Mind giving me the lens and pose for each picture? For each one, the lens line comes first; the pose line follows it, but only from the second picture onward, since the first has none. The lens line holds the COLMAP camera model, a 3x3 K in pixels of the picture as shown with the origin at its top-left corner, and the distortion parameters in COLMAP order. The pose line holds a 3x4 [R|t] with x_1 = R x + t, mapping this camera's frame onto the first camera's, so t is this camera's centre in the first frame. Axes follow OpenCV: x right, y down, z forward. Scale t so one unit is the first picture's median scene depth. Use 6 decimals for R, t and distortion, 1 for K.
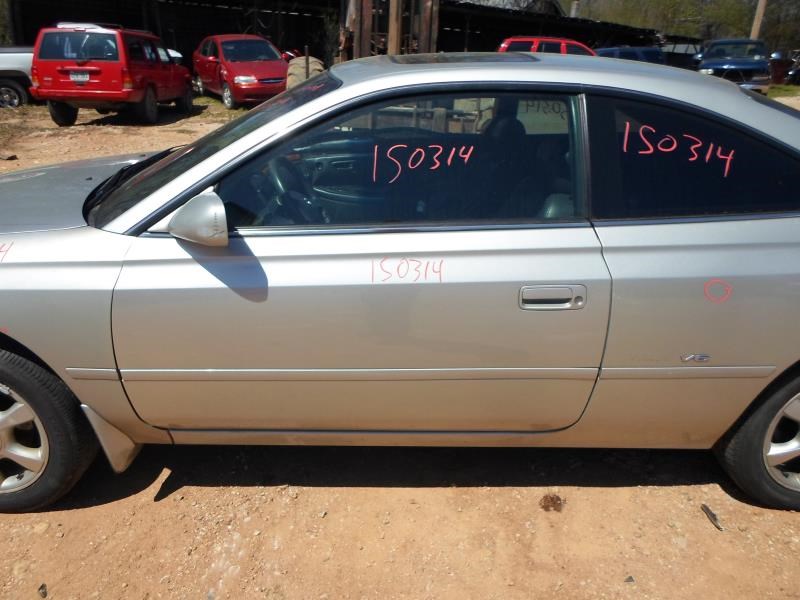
lens RADIAL K [[588.7, 0, 399.0], [0, 588.7, 299.6], [0, 0, 1]] dist [-0.033524, -0.000770]
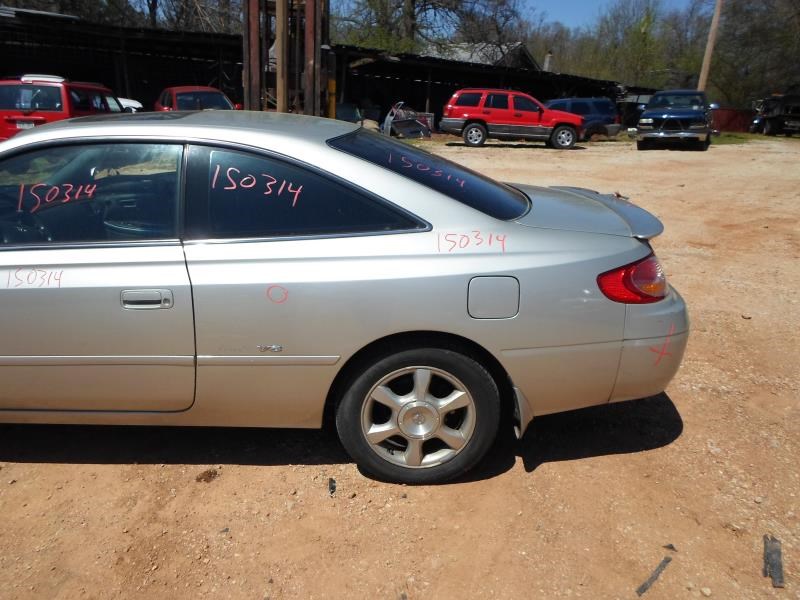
lens RADIAL K [[588.7, 0, 400.0], [0, 588.7, 301.1], [0, 0, 1]] dist [-0.033524, -0.000770]
pose [[0.999958, 0.000572, 0.009108, 0.626767], [0.000085, 0.997410, -0.071930, 0.072146], [-0.009126, 0.071928, 0.997368, -0.223377]]
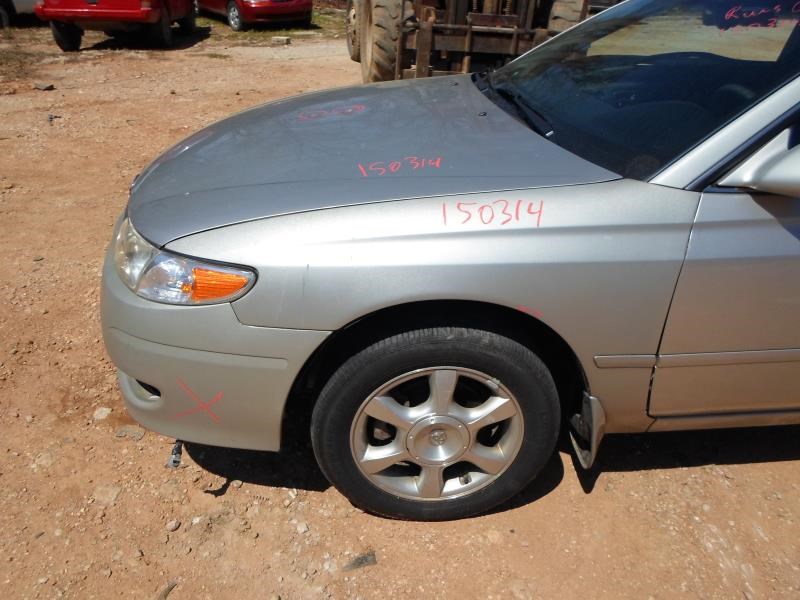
lens RADIAL K [[588.7, 0, 398.7], [0, 588.7, 299.2], [0, 0, 1]] dist [-0.033524, -0.000770]
pose [[0.997763, -0.029670, 0.059898, -0.718509], [0.022521, 0.992915, 0.116669, -0.050894], [-0.062936, -0.115059, 0.991363, 0.173223]]
